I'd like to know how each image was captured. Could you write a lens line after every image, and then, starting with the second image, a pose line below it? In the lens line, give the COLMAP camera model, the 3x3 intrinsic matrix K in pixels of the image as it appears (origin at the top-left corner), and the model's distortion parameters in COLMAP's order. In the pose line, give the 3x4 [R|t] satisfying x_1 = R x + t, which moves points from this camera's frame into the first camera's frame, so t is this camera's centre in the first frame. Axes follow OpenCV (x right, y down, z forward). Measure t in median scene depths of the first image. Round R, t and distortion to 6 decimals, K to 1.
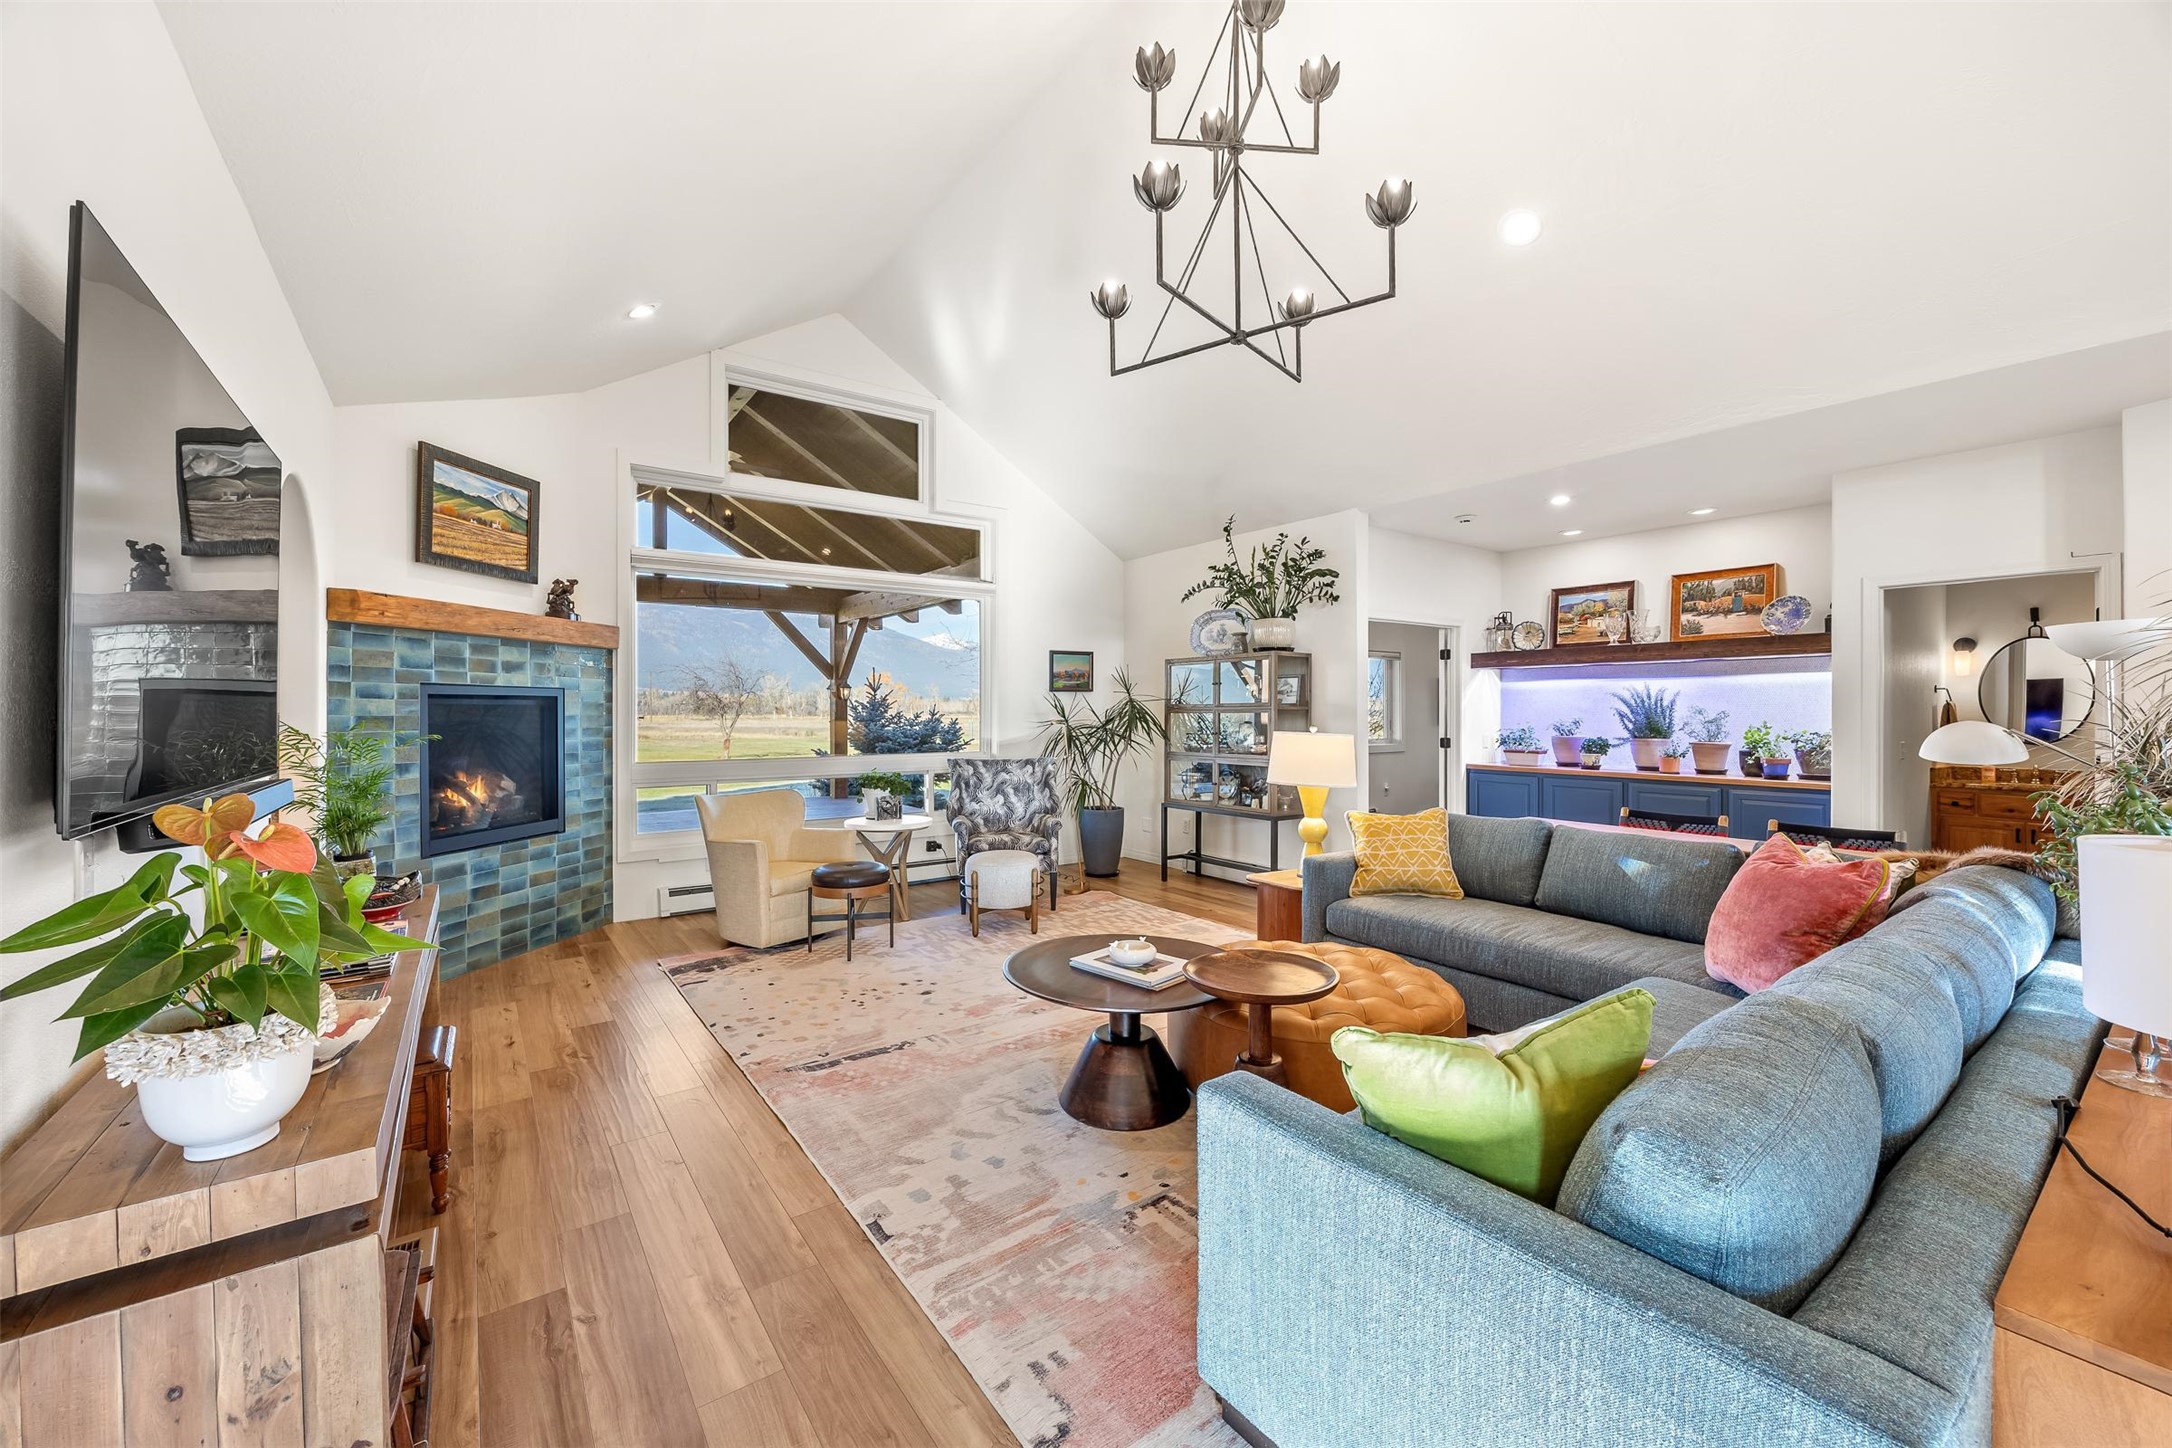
lens RADIAL K [[840.1, 0, 1091.5], [0, 840.1, 695.6], [0, 0, 1]] dist [-0.000439, 0.000122]
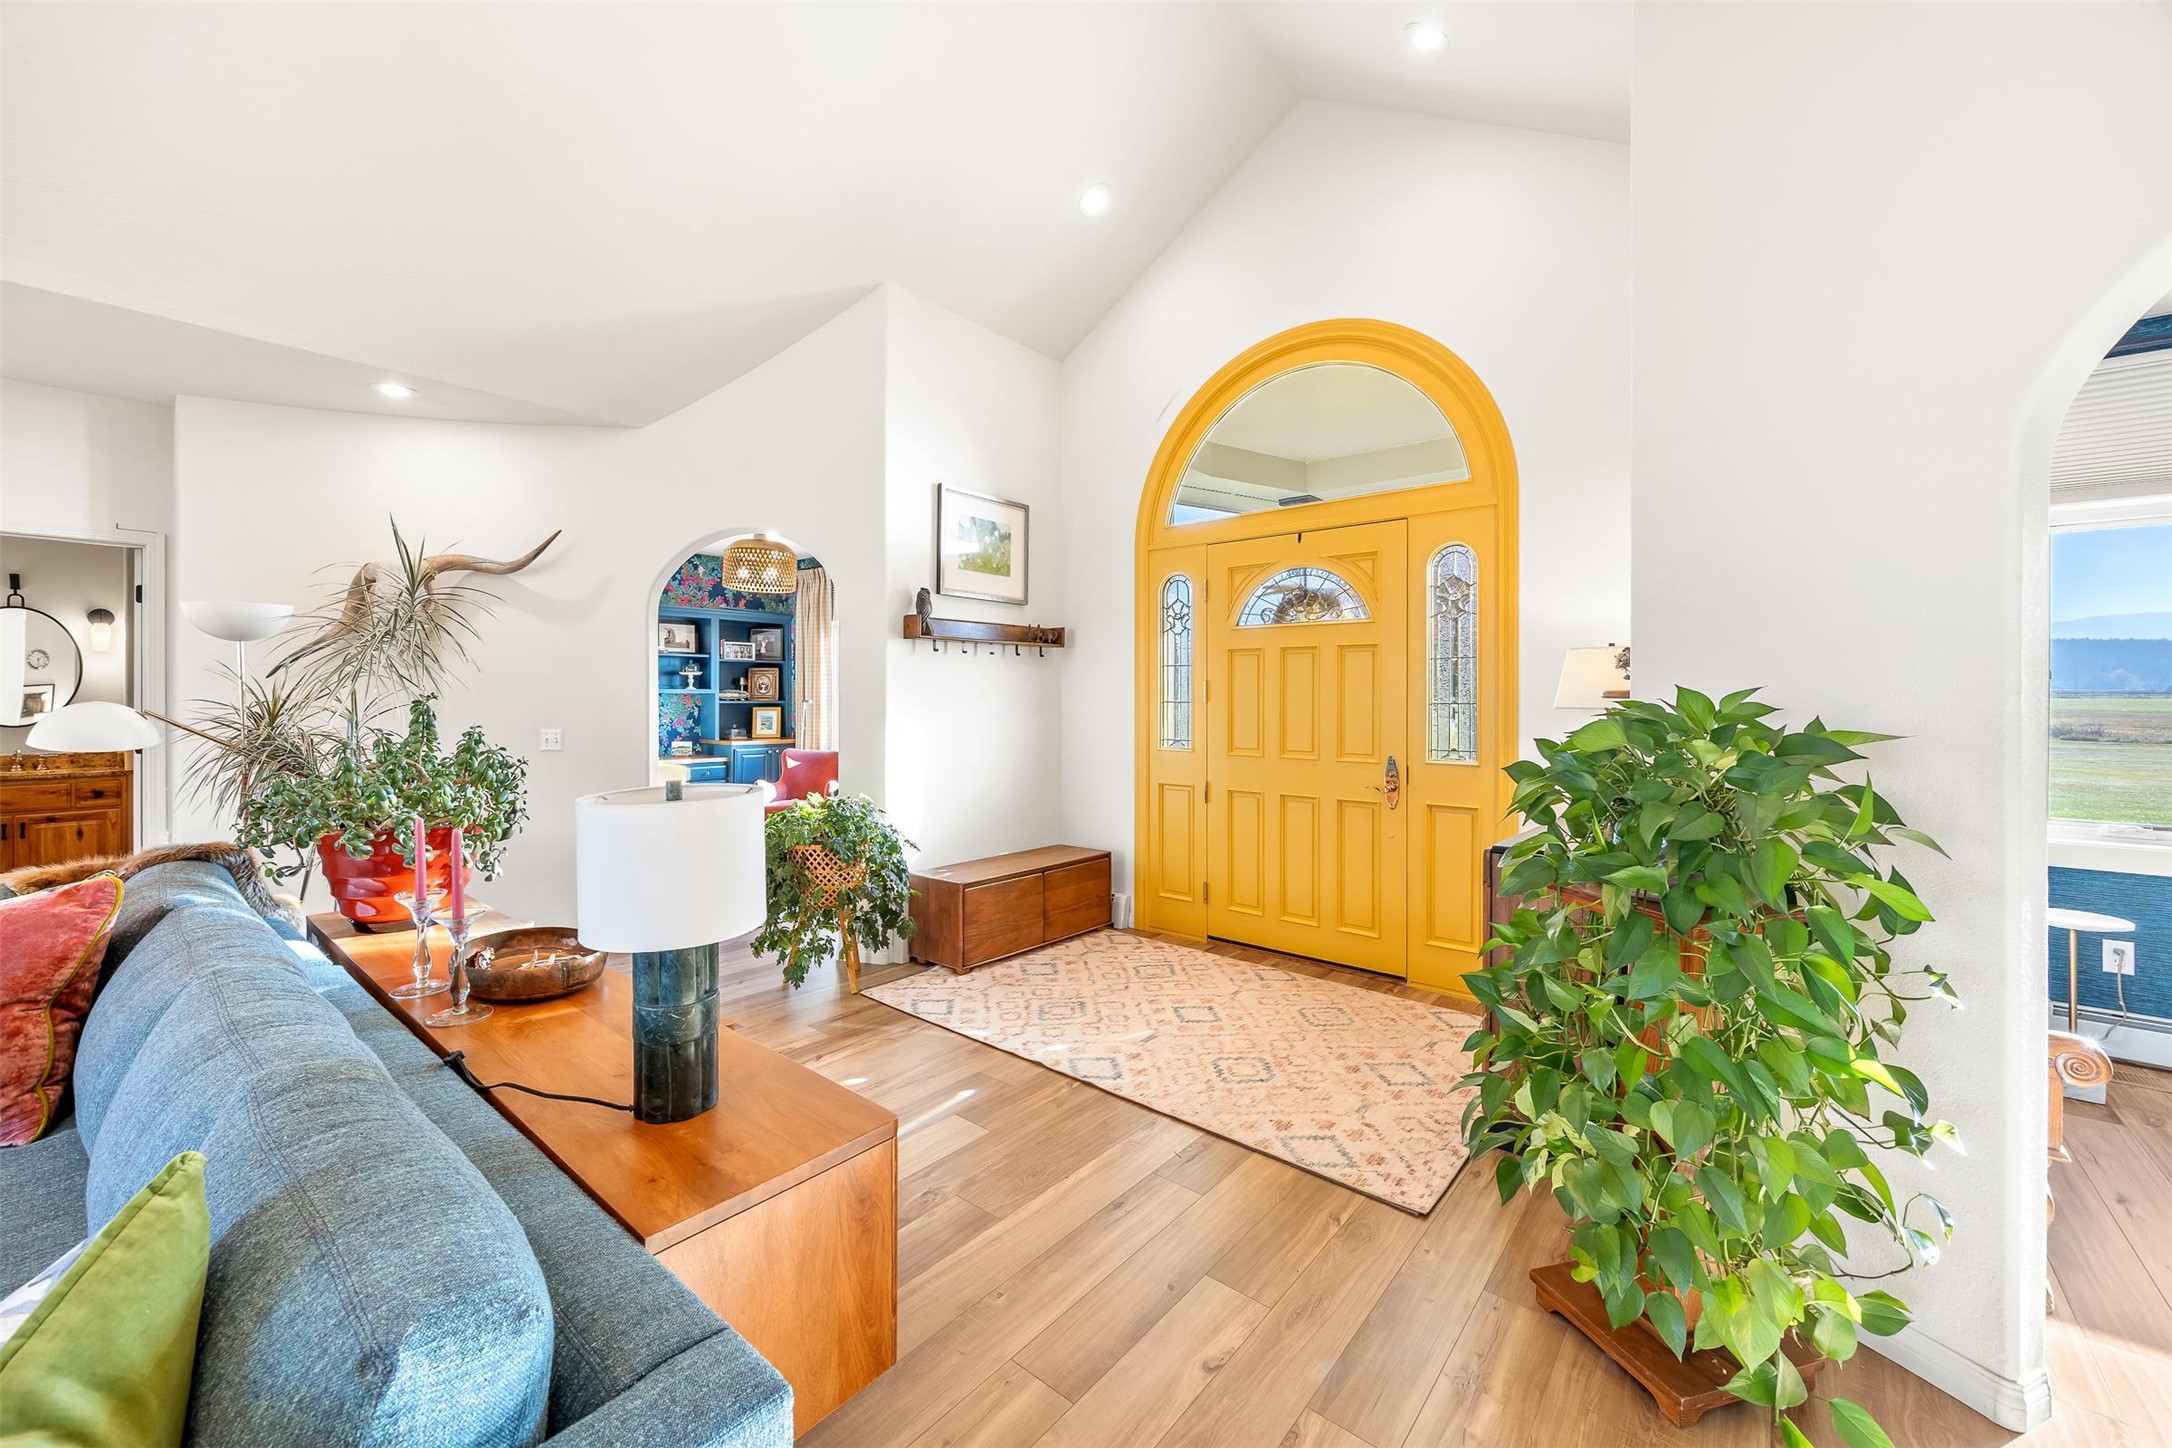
lens RADIAL K [[840.1, 0, 1091.5], [0, 840.1, 695.6], [0, 0, 1]] dist [-0.000439, 0.000122]
pose [[-0.234040, -0.004258, 0.972218, -0.095869], [-0.019961, 0.999801, -0.000426, 0.012640], [-0.972022, -0.019506, -0.234078, 0.626923]]
